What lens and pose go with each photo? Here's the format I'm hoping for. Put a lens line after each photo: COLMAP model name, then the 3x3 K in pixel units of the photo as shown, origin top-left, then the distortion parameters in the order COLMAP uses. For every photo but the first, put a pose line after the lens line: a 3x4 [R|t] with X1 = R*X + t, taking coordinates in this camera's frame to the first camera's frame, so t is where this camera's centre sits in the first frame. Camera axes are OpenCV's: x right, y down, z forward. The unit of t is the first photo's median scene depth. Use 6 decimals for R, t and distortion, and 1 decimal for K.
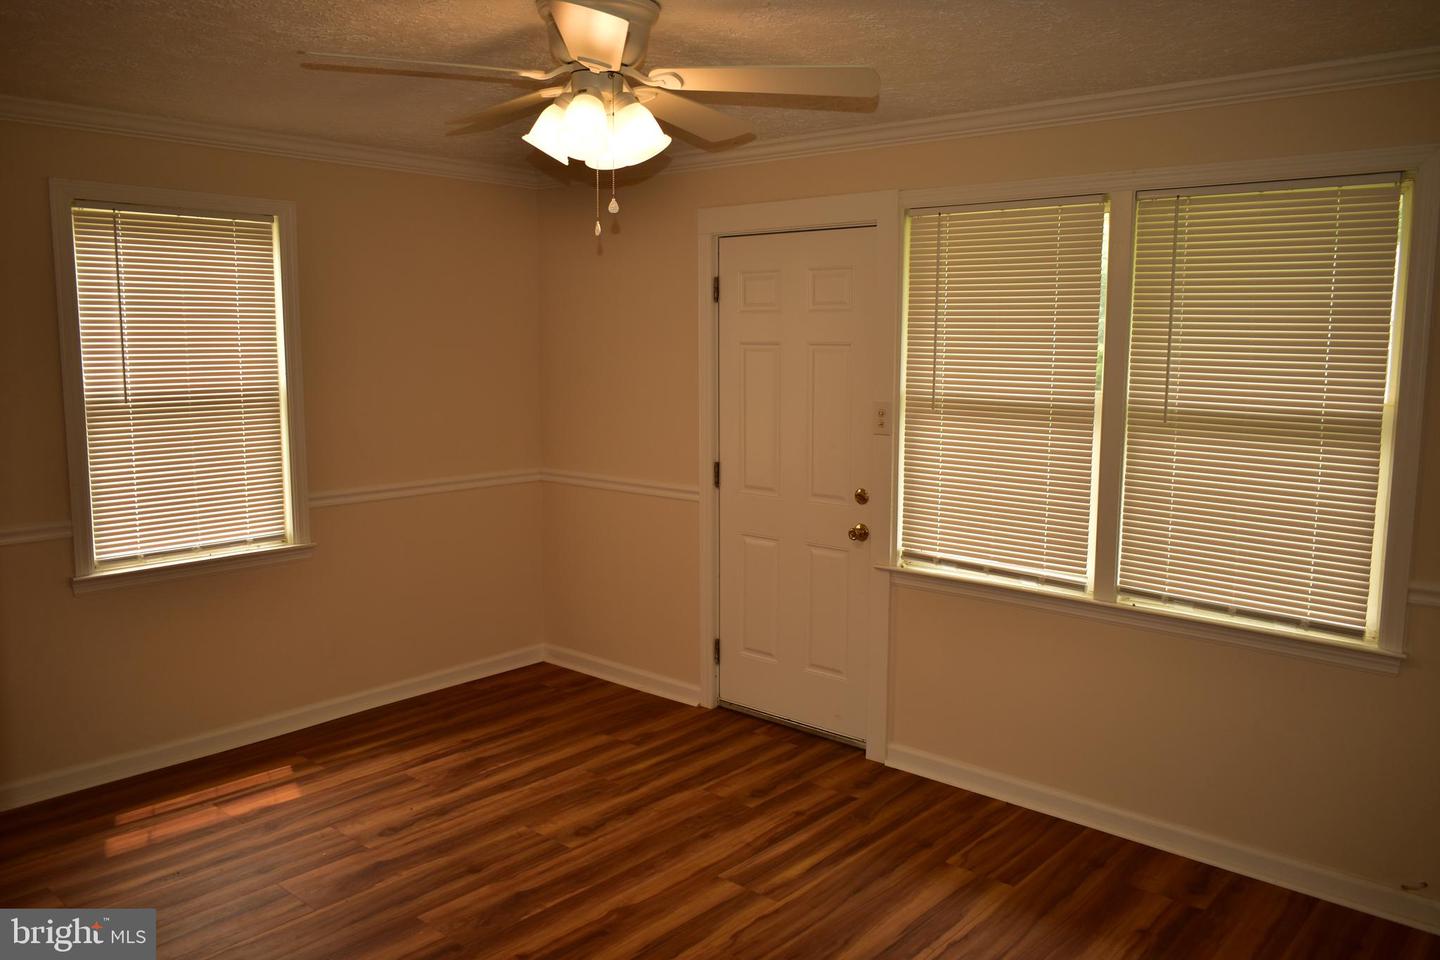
lens RADIAL K [[1111.2, 0, 720.0], [0, 1111.2, 480.0], [0, 0, 1]] dist [0.000484, 0.003199]
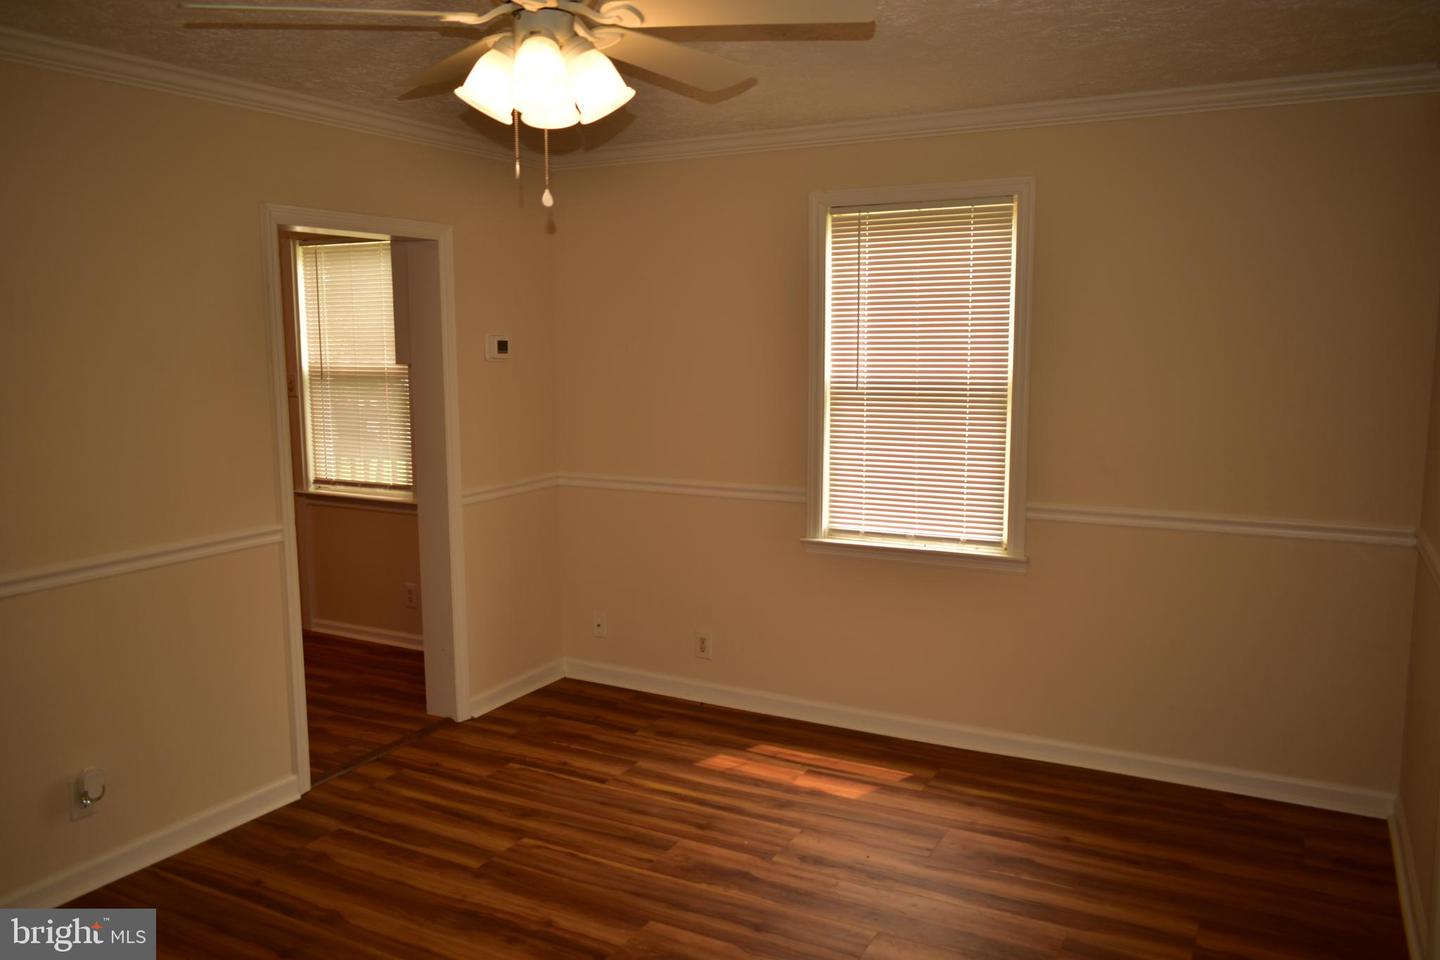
lens RADIAL K [[1110.4, 0, 711.9], [0, 1110.4, 479.9], [0, 0, 1]] dist [-0.012349, 0.004610]
pose [[0.224776, 0.123296, -0.966578, 0.504544], [-0.117940, 0.988112, 0.098616, -0.074061], [0.967247, 0.091832, 0.236645, 0.624912]]
